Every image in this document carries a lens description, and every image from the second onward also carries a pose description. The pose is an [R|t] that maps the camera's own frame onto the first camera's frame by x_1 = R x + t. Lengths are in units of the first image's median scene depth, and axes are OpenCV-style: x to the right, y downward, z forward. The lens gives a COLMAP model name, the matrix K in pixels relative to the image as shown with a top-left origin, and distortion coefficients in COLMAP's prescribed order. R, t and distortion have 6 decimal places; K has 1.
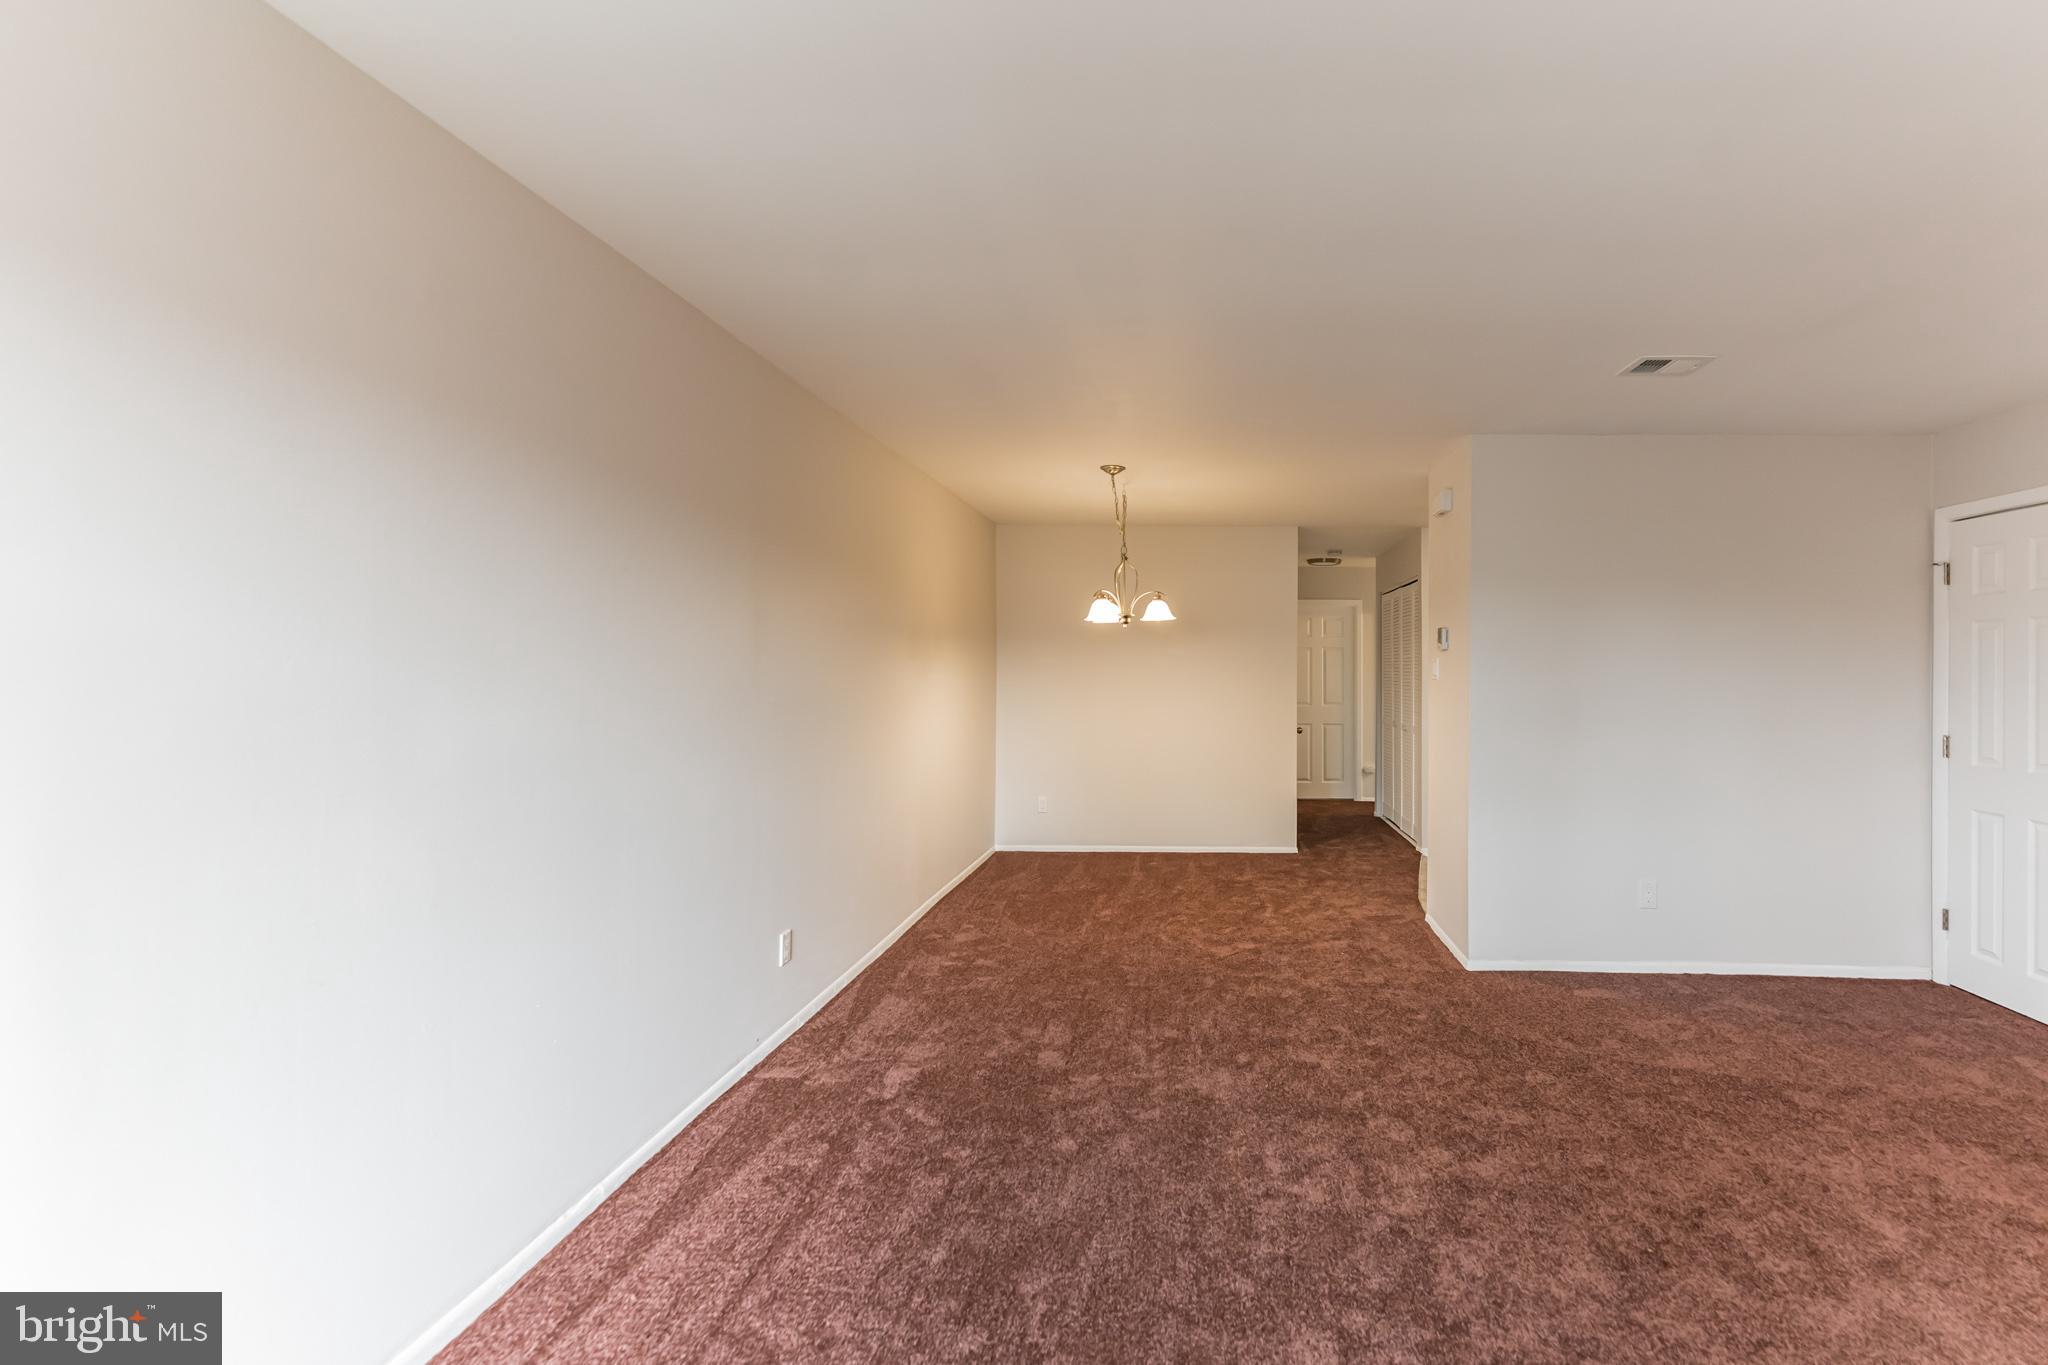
lens RADIAL K [[868.2, 0, 1240.5], [0, 868.2, 667.3], [0, 0, 1]] dist [0.001958, -0.000172]
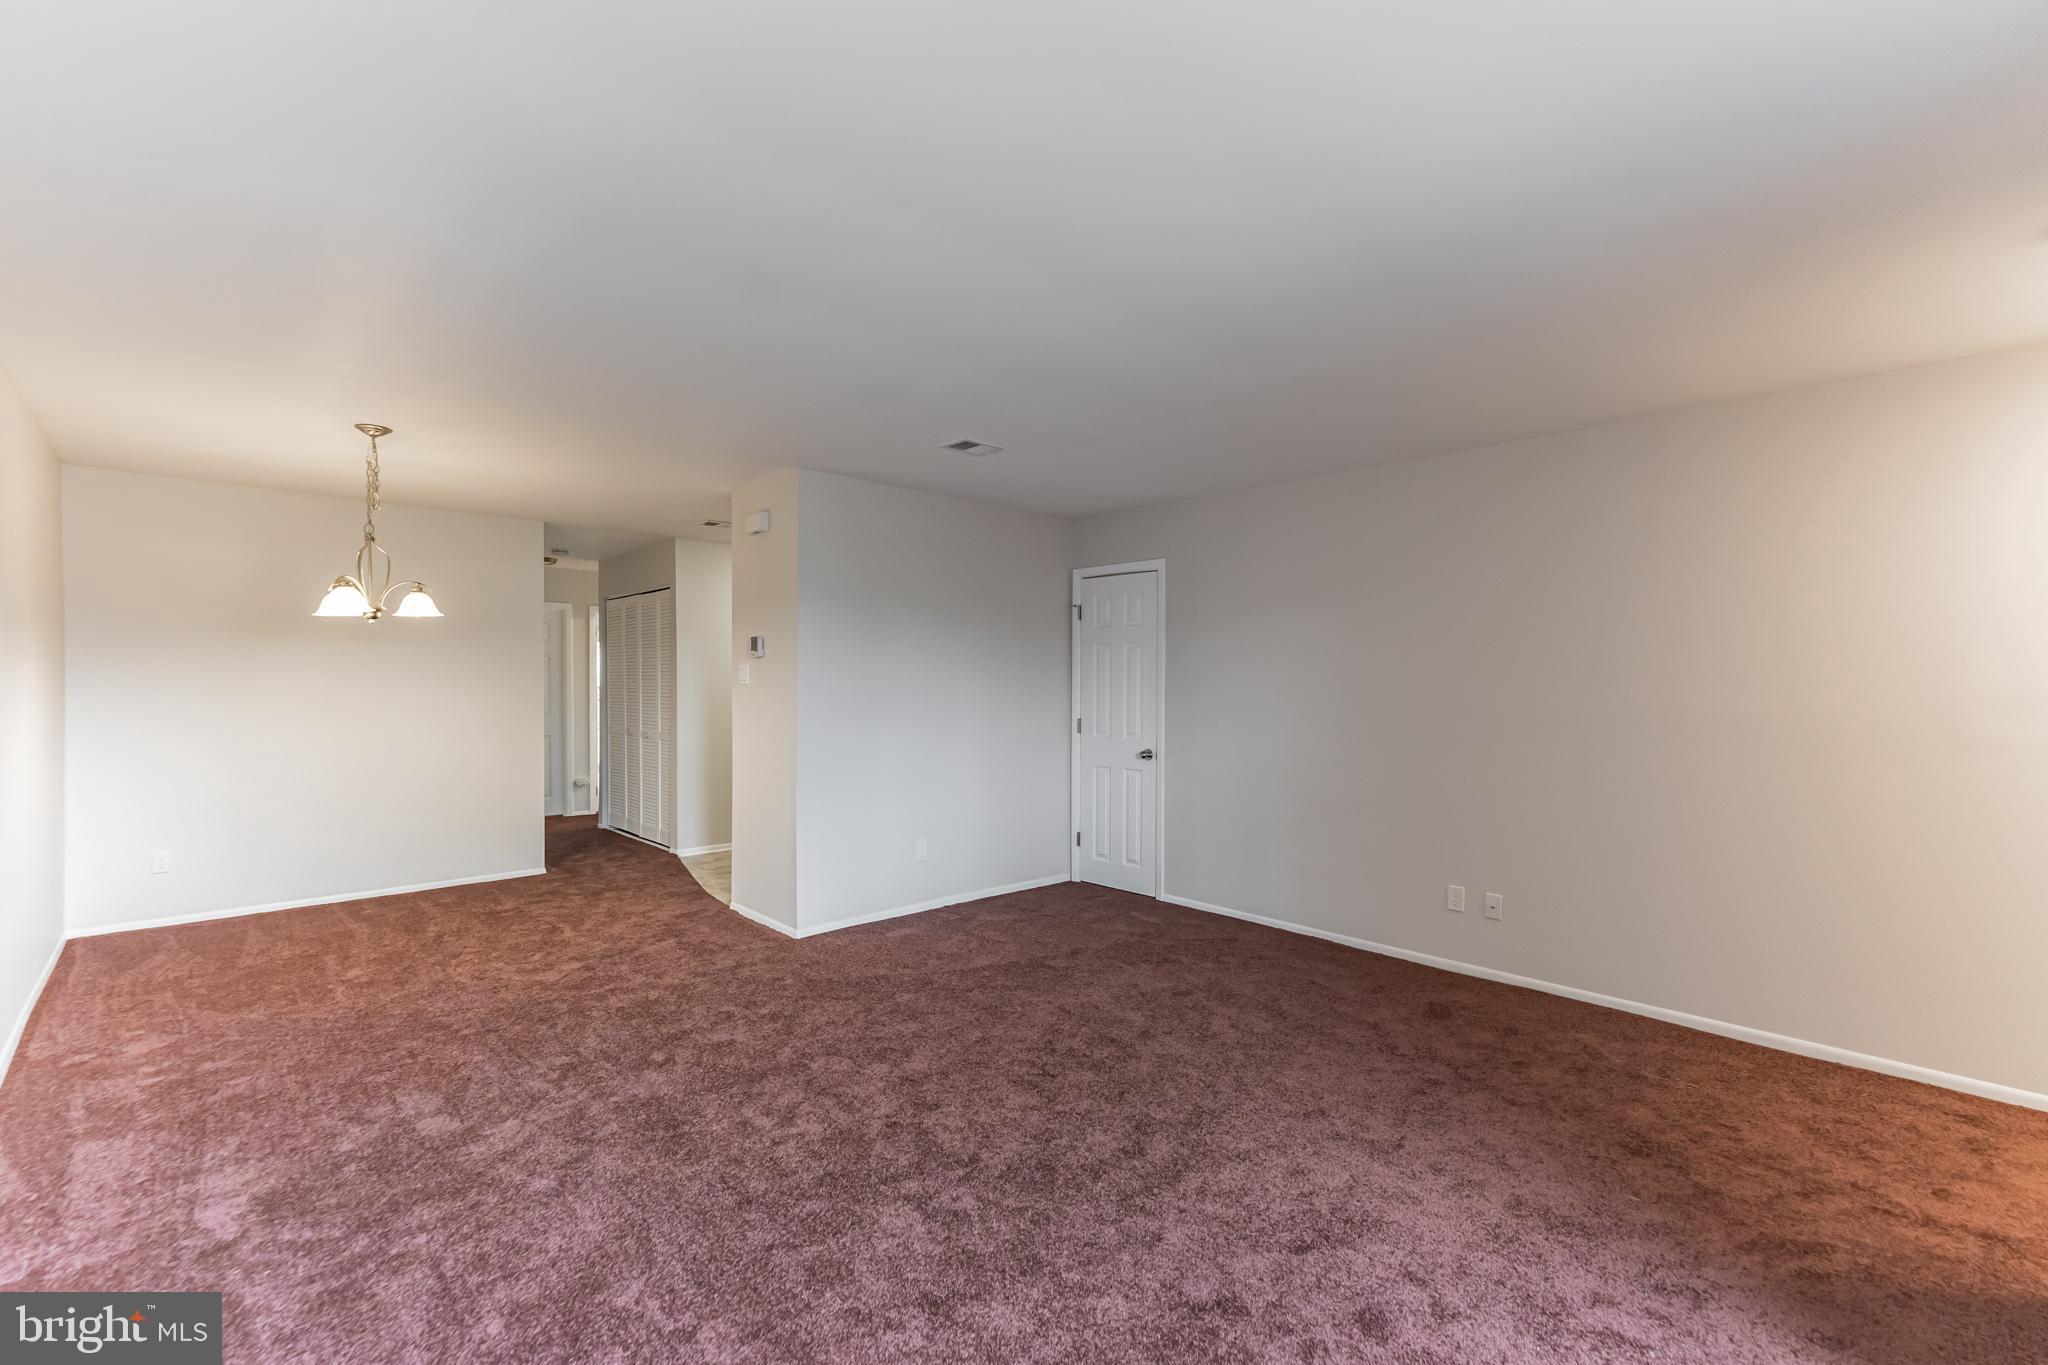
lens RADIAL K [[824.9, 0, 1024.0], [0, 824.9, 682.5], [0, 0, 1]] dist [0.000718, -0.000265]
pose [[0.731839, -0.004501, 0.681462, -0.270965], [0.000616, 0.999982, 0.005943, 0.007566], [-0.681477, -0.003929, 0.731829, 0.008692]]
